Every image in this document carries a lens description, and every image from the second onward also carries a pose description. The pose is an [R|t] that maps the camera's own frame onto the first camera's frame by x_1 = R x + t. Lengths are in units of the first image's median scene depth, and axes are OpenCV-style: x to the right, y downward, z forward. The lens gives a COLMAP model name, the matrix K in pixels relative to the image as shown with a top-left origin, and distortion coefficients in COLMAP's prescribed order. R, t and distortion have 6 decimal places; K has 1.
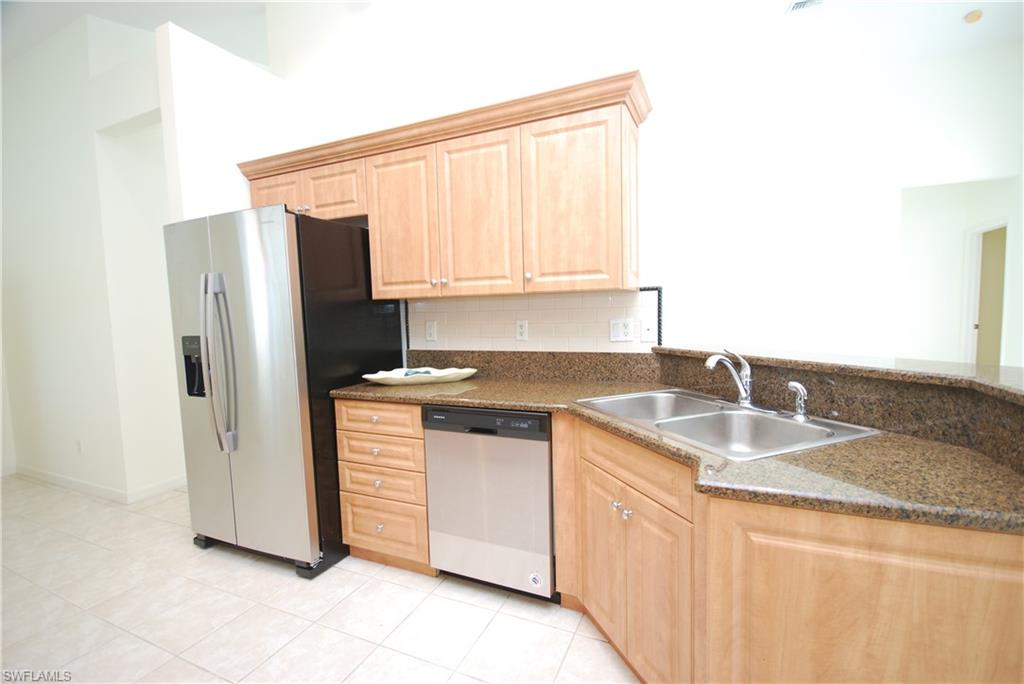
lens RADIAL K [[456.1, 0, 511.6], [0, 456.1, 347.6], [0, 0, 1]] dist [-0.000536, 0.000038]
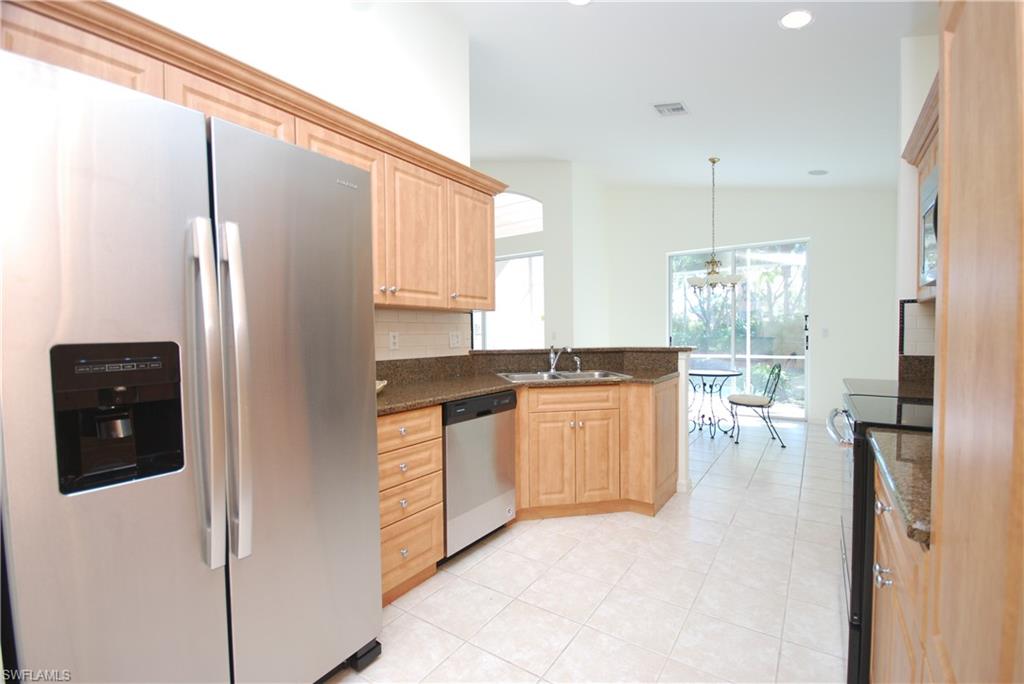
lens RADIAL K [[456.1, 0, 511.6], [0, 456.1, 347.6], [0, 0, 1]] dist [-0.000536, 0.000038]
pose [[0.170658, -0.003909, 0.985323, -1.159008], [0.083952, 0.996414, -0.010588, 0.016539], [-0.981747, 0.084527, 0.170374, 0.609480]]
